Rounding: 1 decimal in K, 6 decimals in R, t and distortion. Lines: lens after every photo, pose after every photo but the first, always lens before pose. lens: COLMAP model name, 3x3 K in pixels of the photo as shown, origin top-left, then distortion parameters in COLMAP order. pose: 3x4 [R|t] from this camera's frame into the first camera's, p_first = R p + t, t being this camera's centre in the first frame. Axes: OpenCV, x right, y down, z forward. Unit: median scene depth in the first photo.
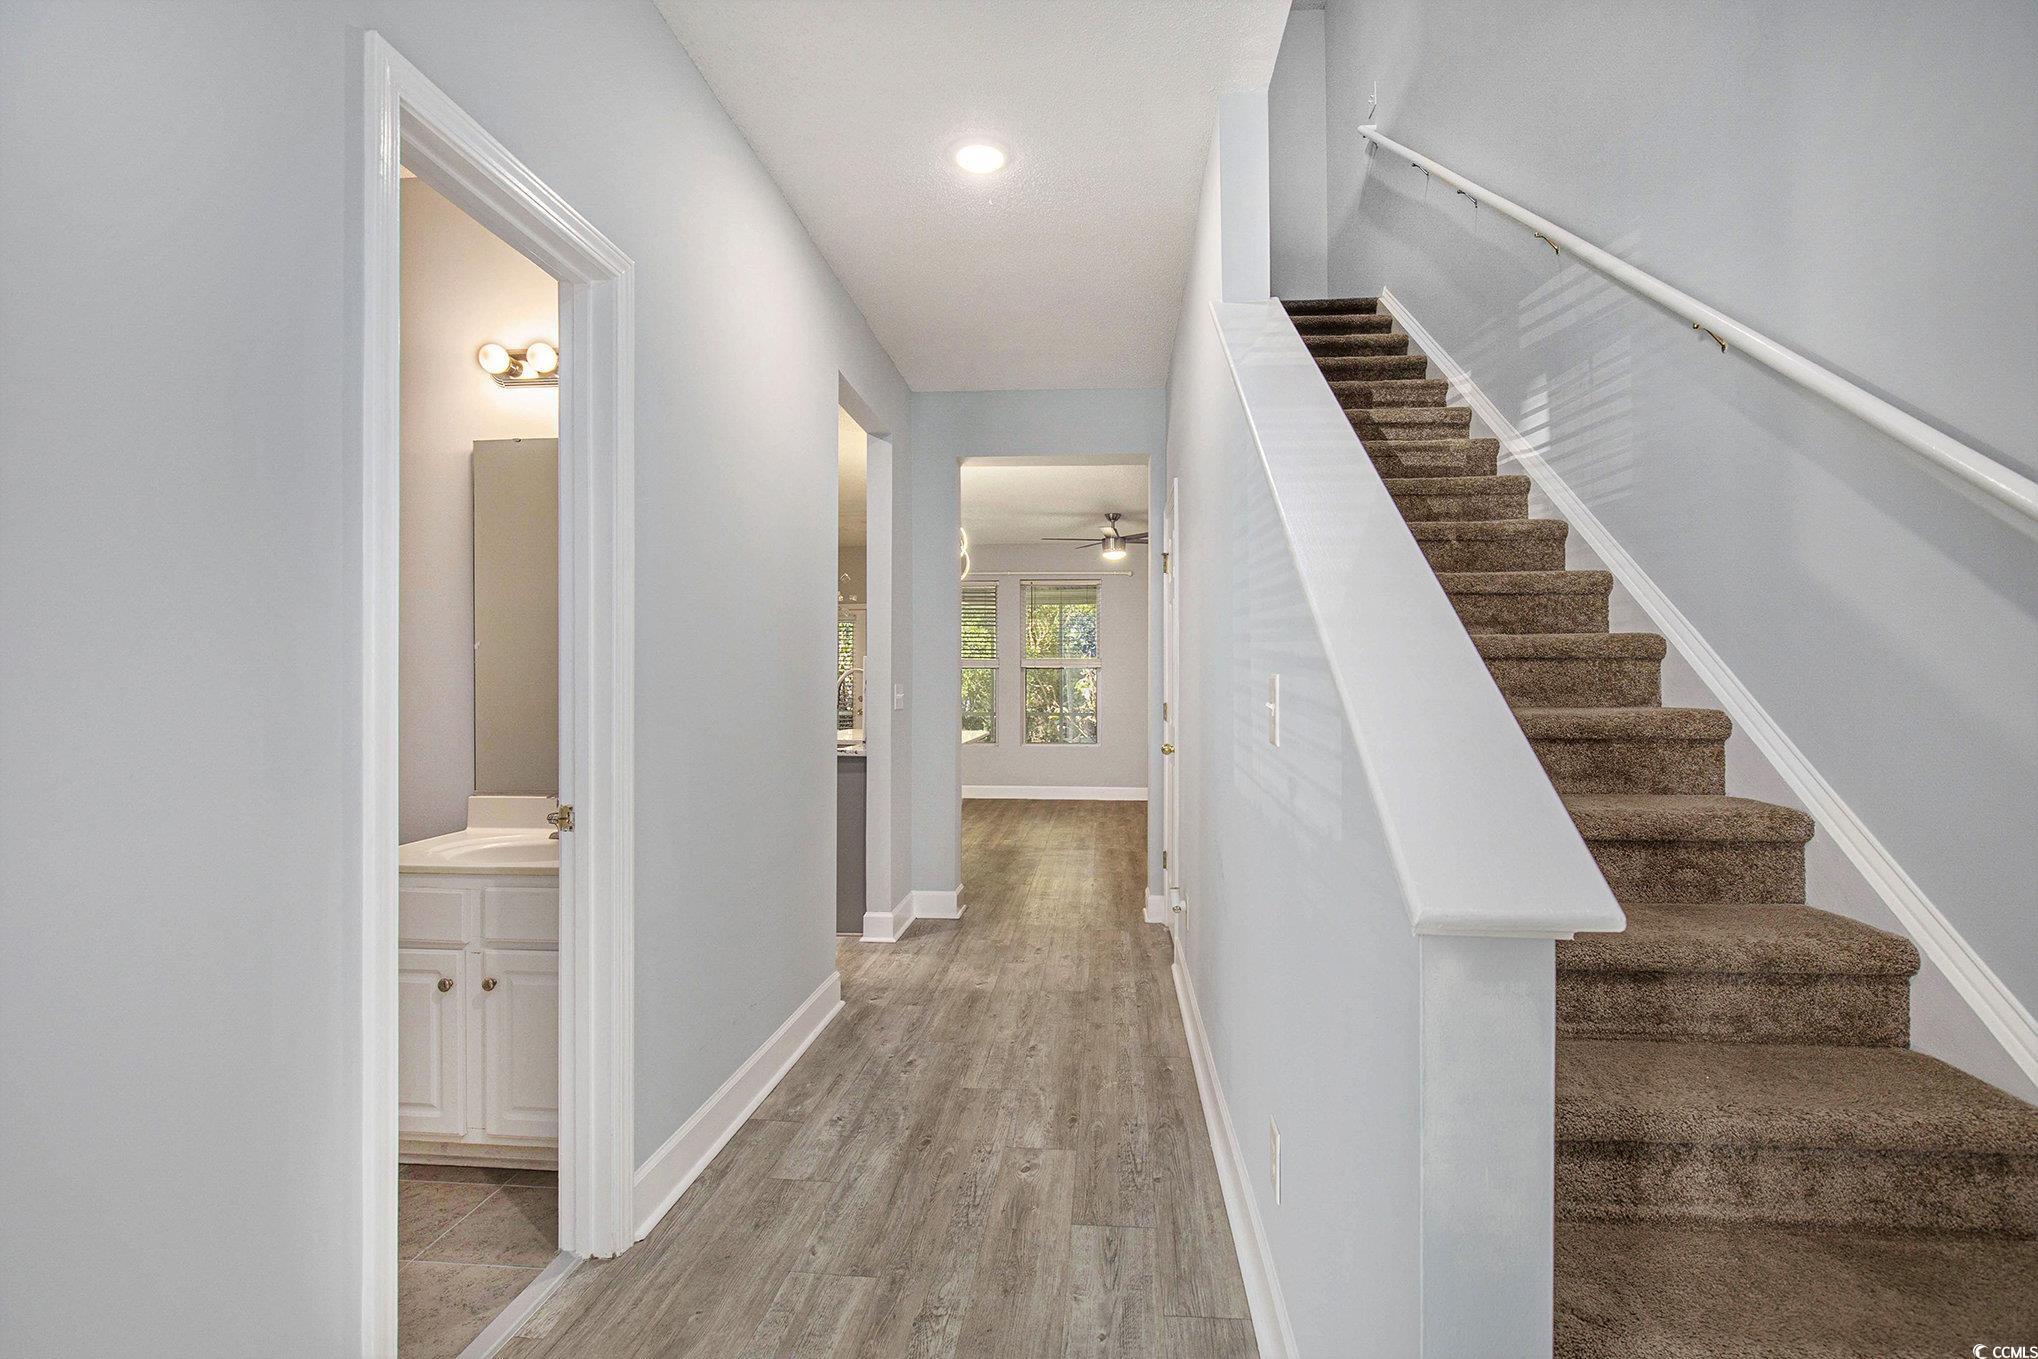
lens RADIAL K [[945.6, 0, 1020.2], [0, 945.6, 685.9], [0, 0, 1]] dist [-0.028952, 0.005698]
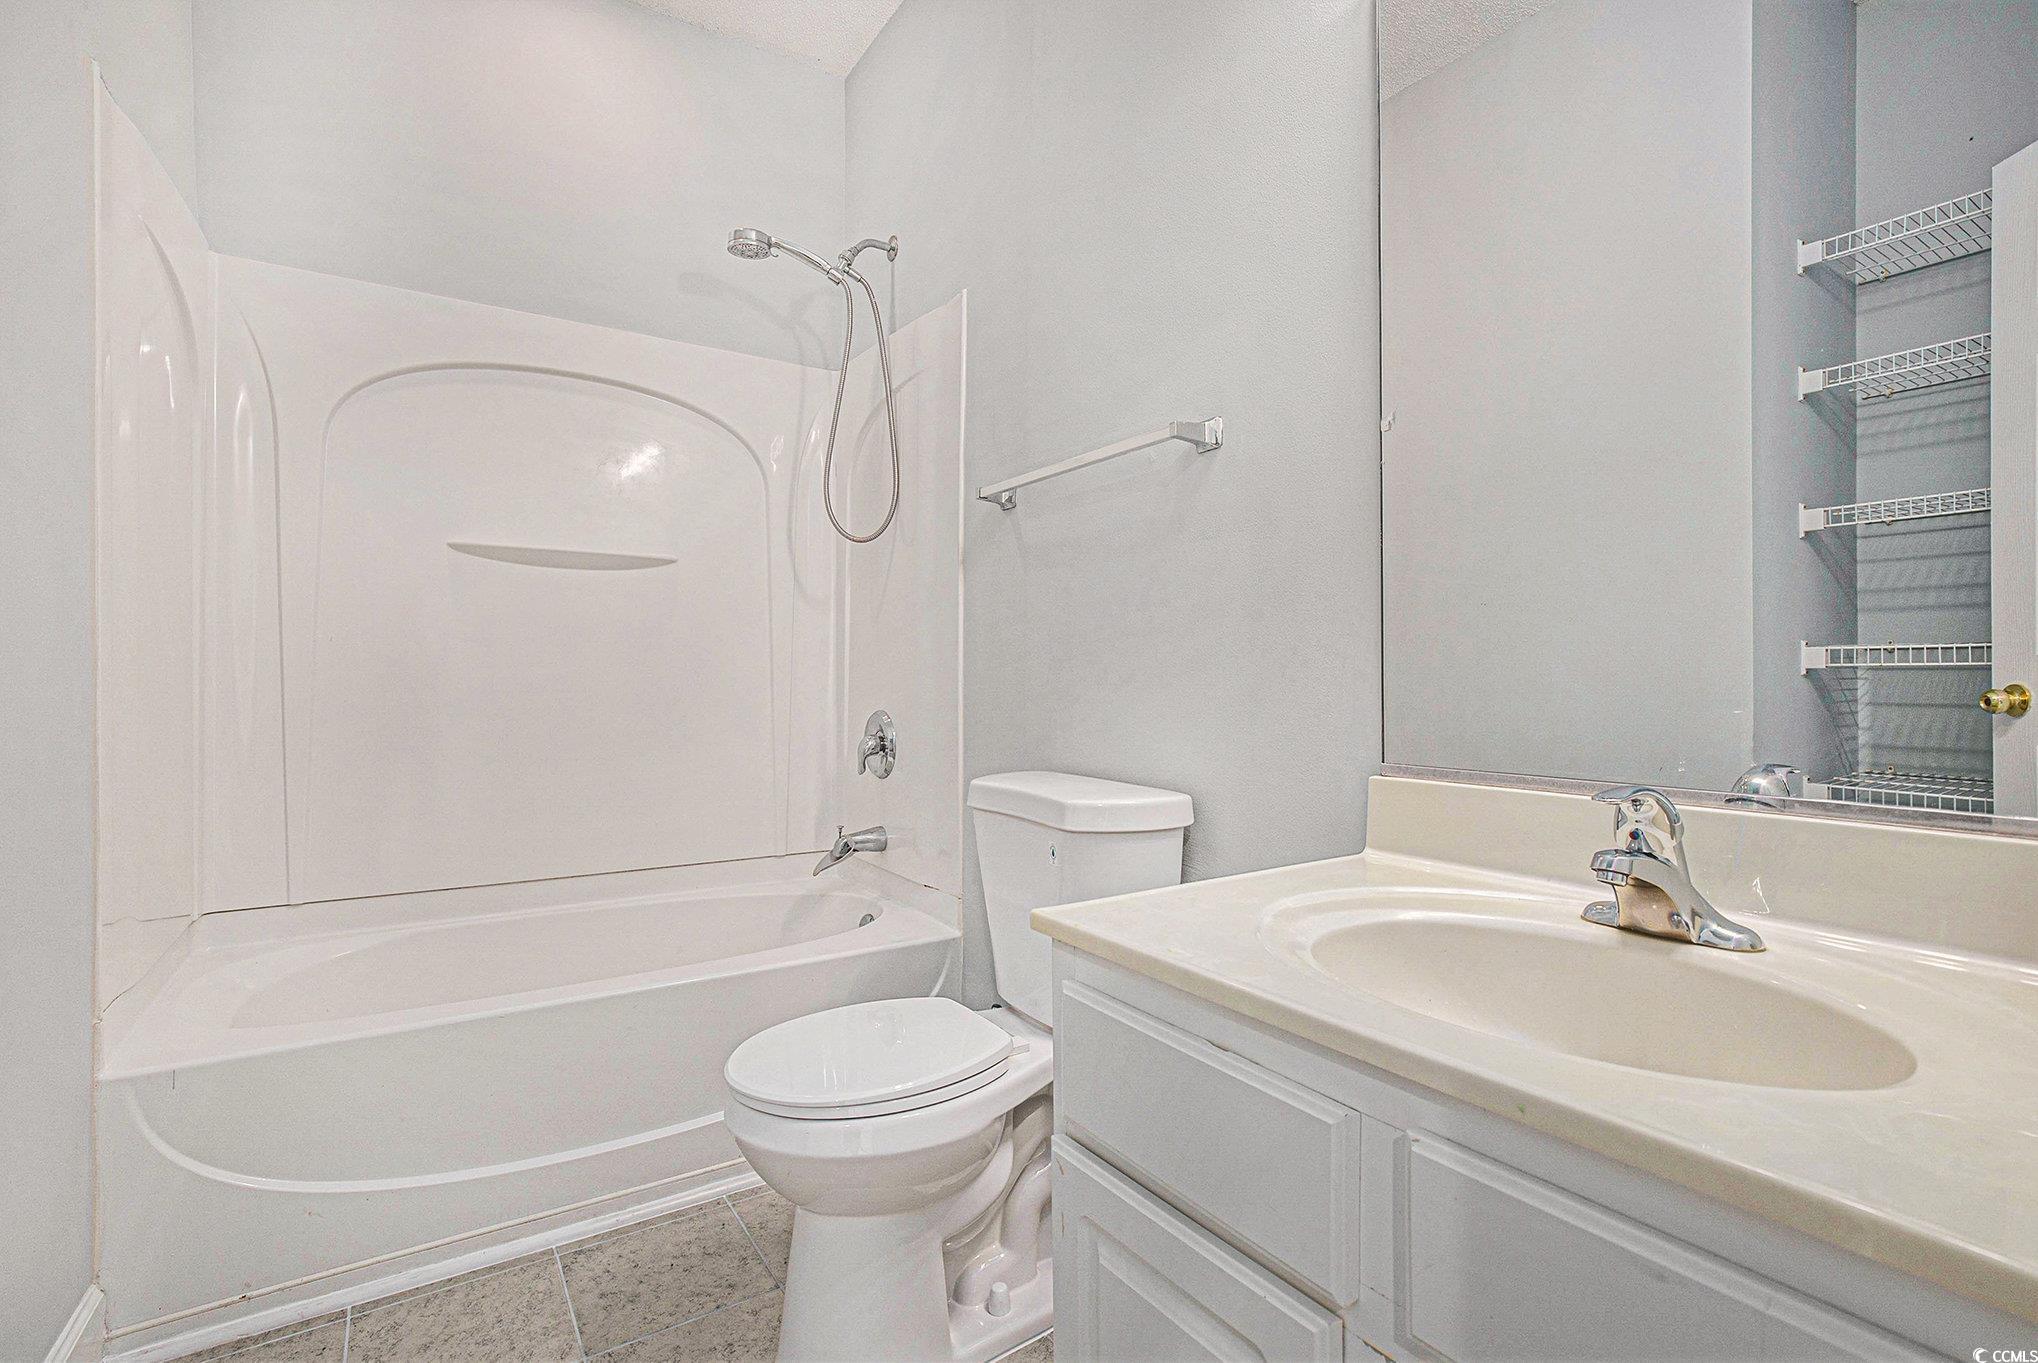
lens RADIAL K [[945.6, 0, 1029.5], [0, 945.6, 691.3], [0, 0, 1]] dist [-0.028952, 0.005698]
pose [[0.634434, 0.005774, -0.772956, -0.355764], [-0.001690, 0.999980, 0.006082, 0.076039], [0.772975, -0.002552, 0.634431, 0.608274]]
